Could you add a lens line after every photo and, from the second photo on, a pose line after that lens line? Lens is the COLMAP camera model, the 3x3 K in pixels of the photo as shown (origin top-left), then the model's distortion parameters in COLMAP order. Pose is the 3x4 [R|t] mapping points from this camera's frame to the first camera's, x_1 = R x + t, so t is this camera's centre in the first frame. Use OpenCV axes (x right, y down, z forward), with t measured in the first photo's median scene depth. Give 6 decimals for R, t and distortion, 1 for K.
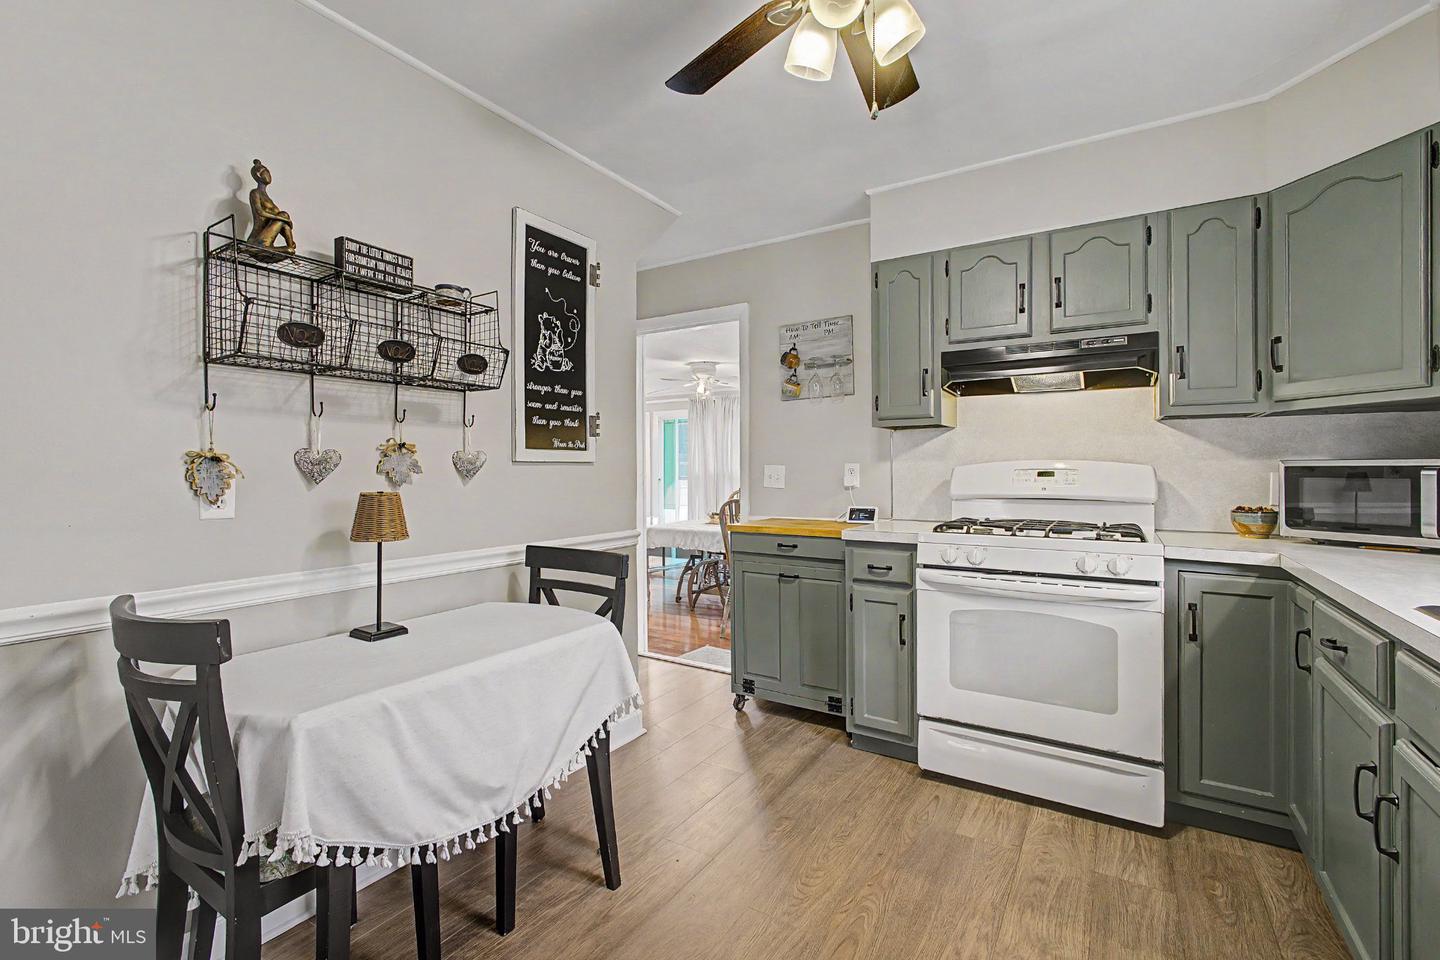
lens RADIAL K [[625.8, 0, 715.9], [0, 625.8, 466.3], [0, 0, 1]] dist [-0.014394, 0.007409]
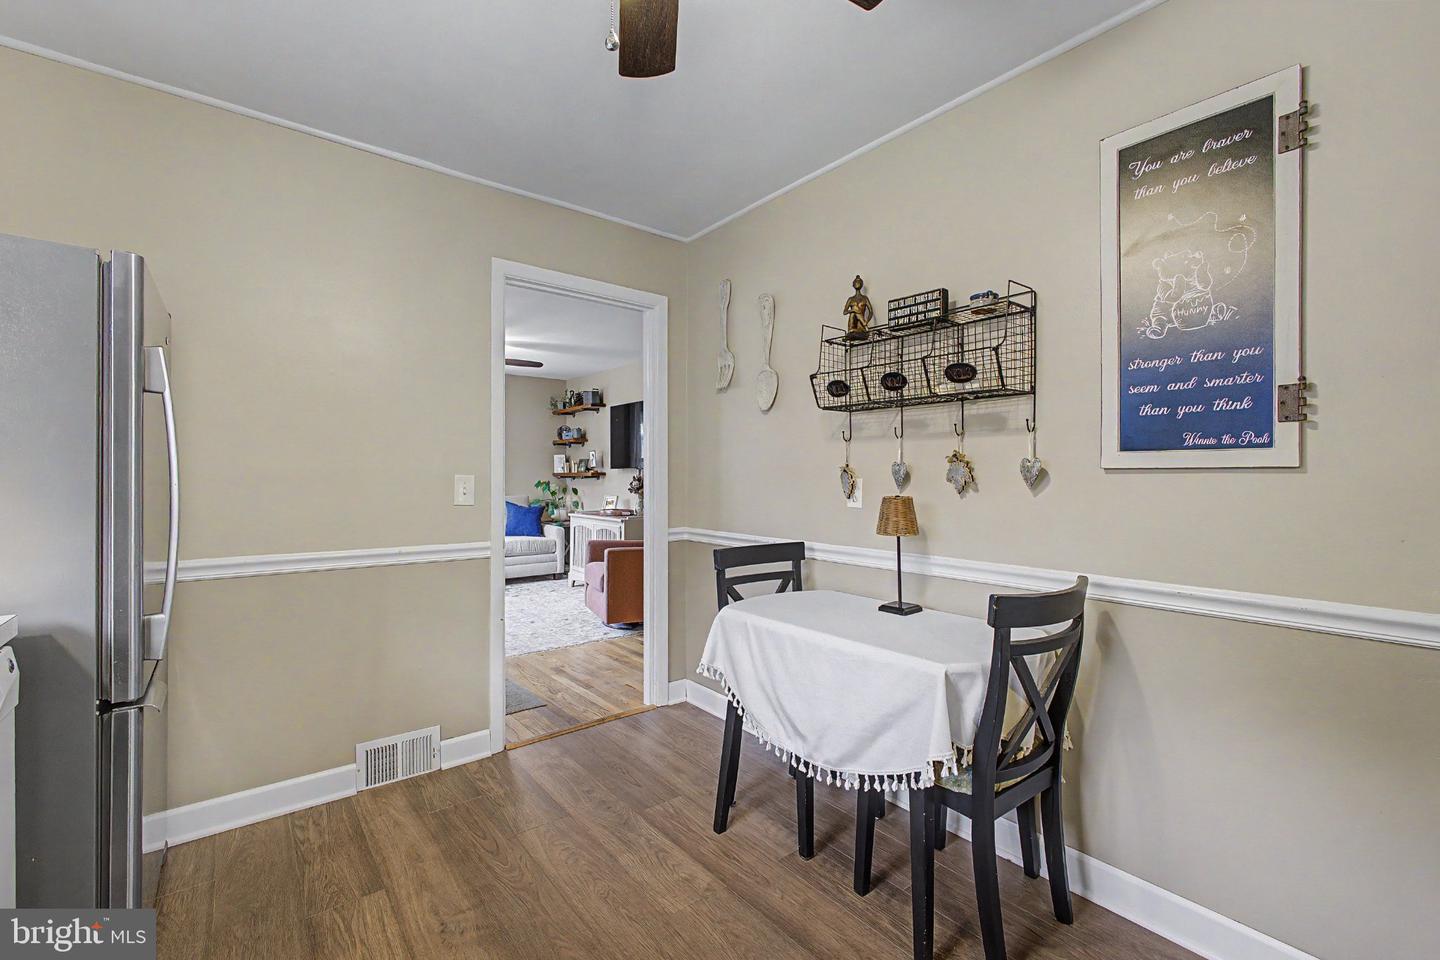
lens RADIAL K [[624.0, 0, 711.1], [0, 624.0, 475.1], [0, 0, 1]] dist [-0.003709, -0.000093]
pose [[-0.327124, 0.003874, -0.944974, 0.554069], [0.005199, 0.999984, 0.002300, -0.004019], [0.944967, -0.004161, -0.327138, 0.769647]]
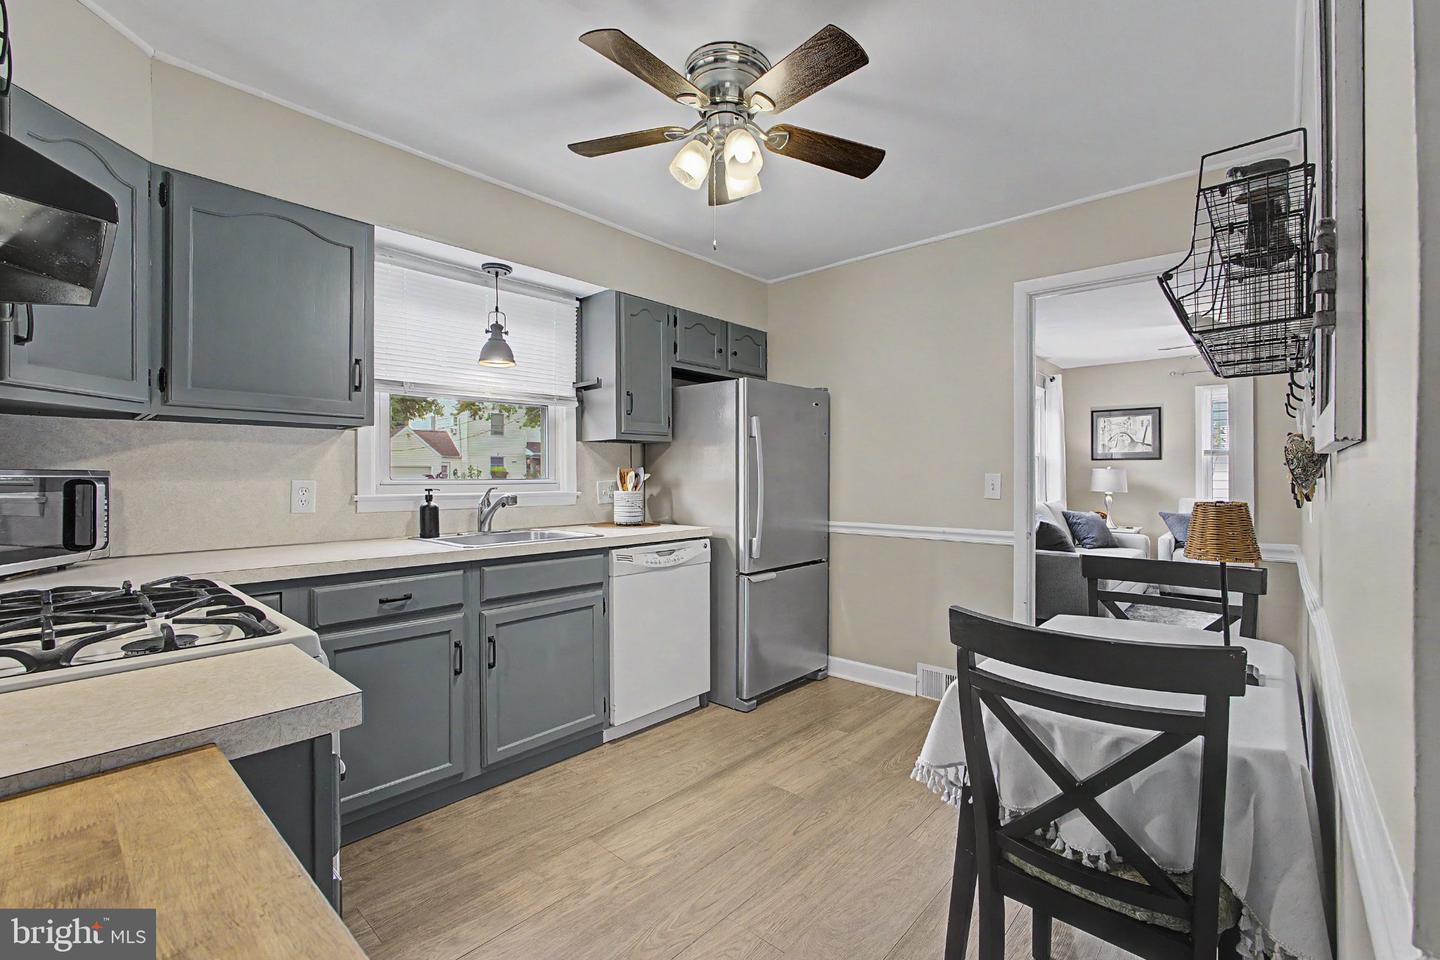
lens RADIAL K [[638.0, 0, 740.0], [0, 638.0, 476.1], [0, 0, 1]] dist [-0.001403, -0.000086]
pose [[-0.989069, 0.005899, 0.147338, -0.017972], [0.005333, 0.999977, -0.004231, 0.004383], [-0.147360, -0.003399, -0.989077, 1.411606]]
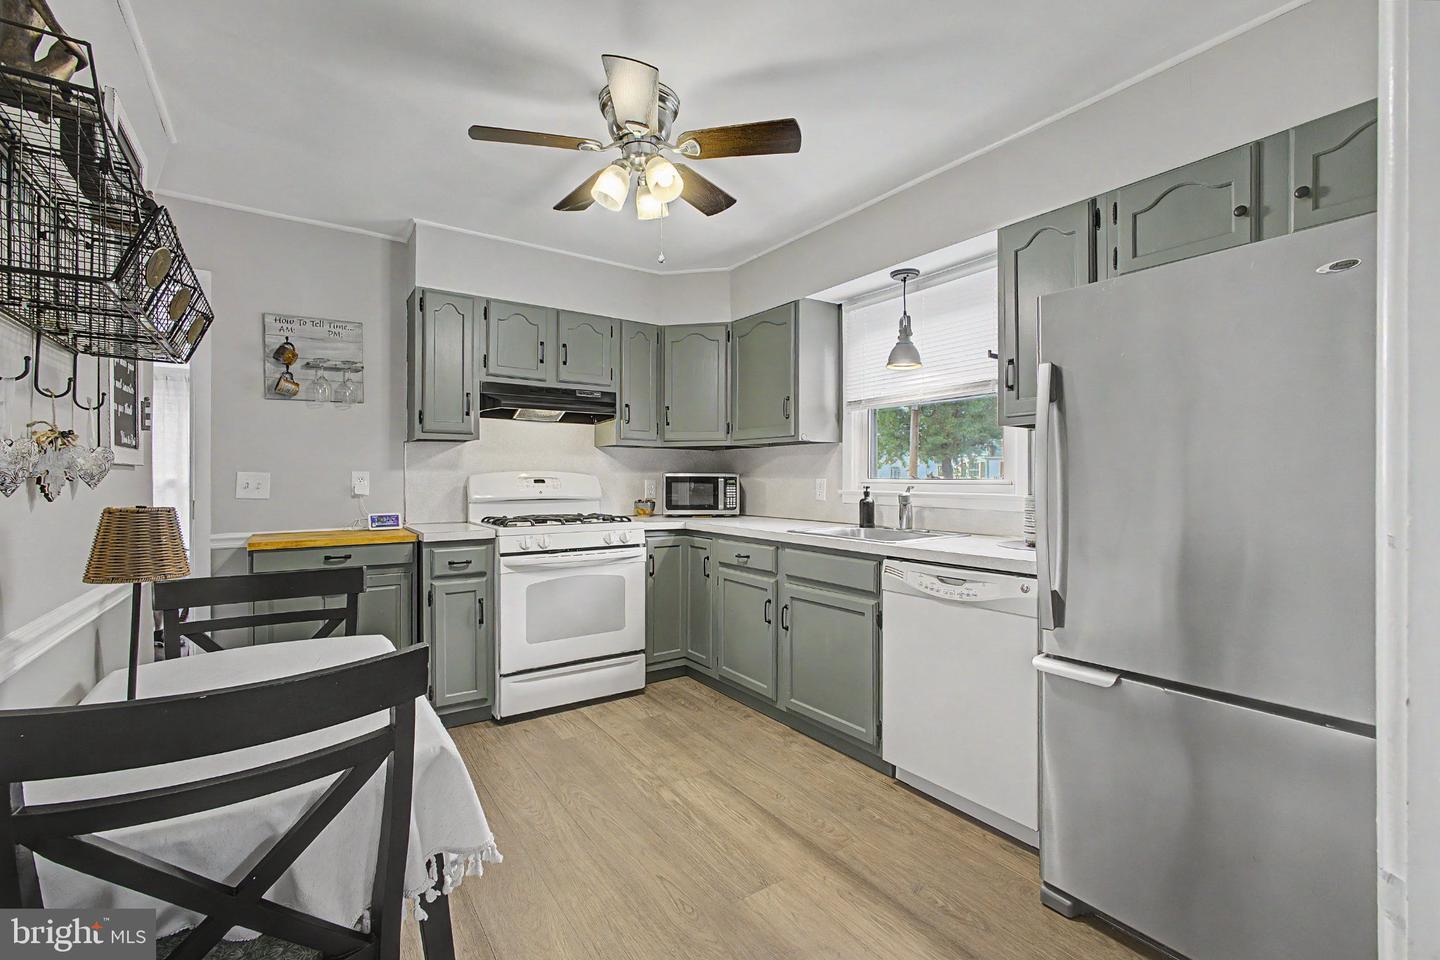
lens RADIAL K [[624.0, 0, 711.1], [0, 624.0, 475.1], [0, 0, 1]] dist [-0.003709, -0.000093]
pose [[0.400157, 0.007441, 0.916416, -0.660950], [-0.005814, 0.999968, -0.005581, 0.004819], [-0.916428, -0.003095, 0.400187, 0.123615]]
